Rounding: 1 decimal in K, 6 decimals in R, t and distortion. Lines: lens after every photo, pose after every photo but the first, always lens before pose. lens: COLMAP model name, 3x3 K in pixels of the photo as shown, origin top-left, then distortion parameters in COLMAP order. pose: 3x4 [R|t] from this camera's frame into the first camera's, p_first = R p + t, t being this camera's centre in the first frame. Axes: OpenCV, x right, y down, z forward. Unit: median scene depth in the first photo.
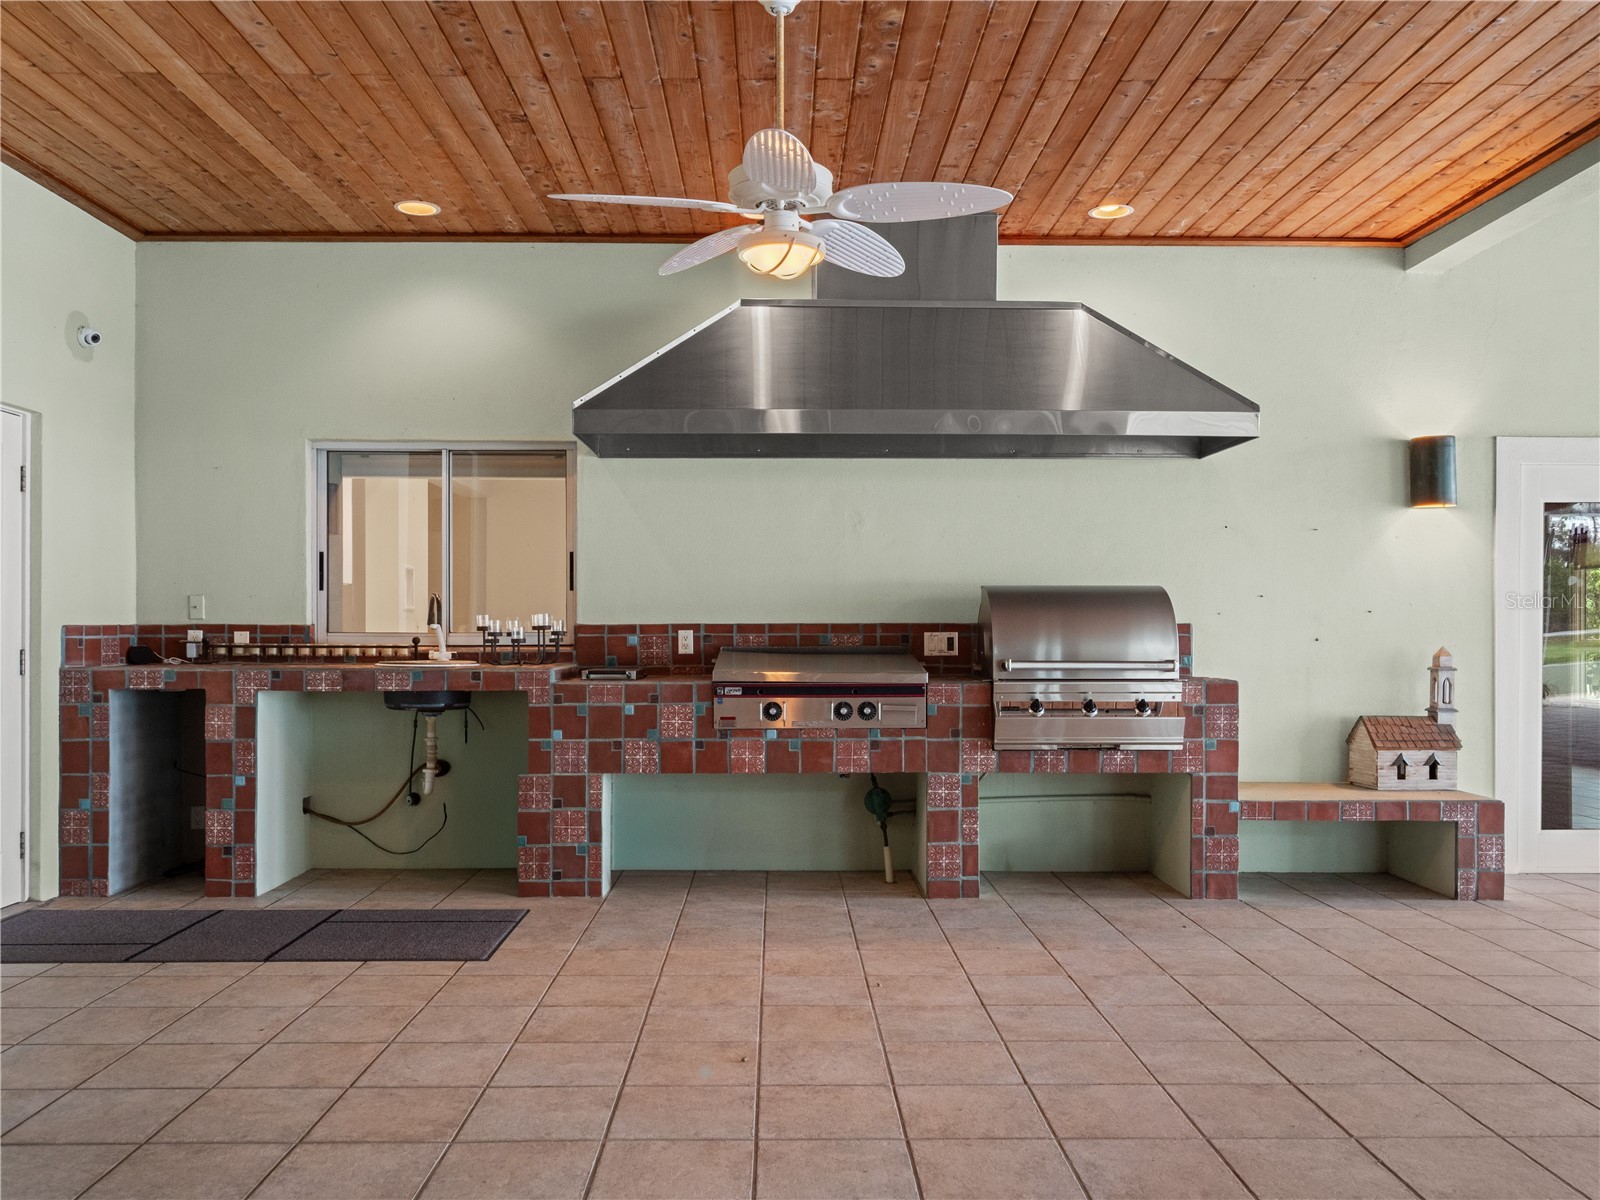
lens RADIAL K [[1271.9, 0, 802.1], [0, 1271.9, 655.9], [0, 0, 1]] dist [0.003865, -0.003776]
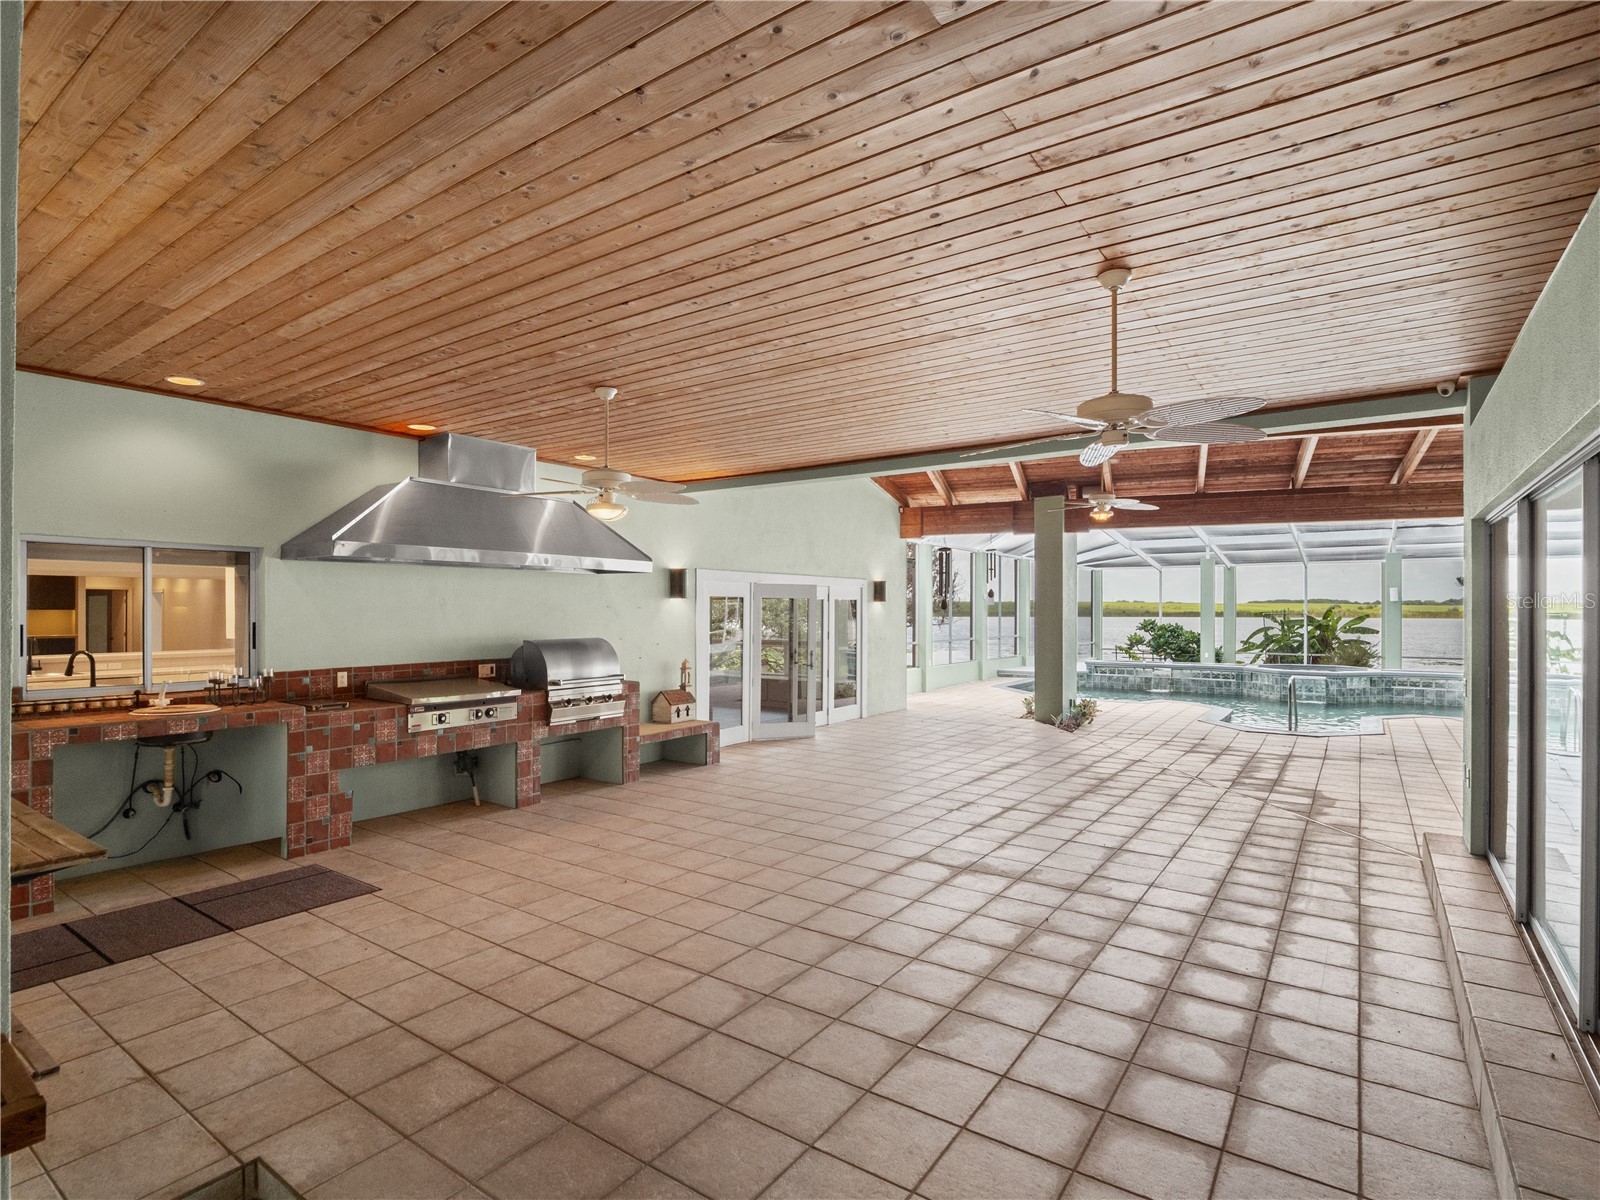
lens RADIAL K [[811.8, 0, 798.4], [0, 811.8, 612.2], [0, 0, 1]] dist [0.013288, -0.023860]
pose [[0.596545, -0.004556, 0.802567, -0.626600], [0.014447, 0.999883, -0.005062, -0.090213], [-0.802450, 0.014615, 0.596540, -0.065949]]
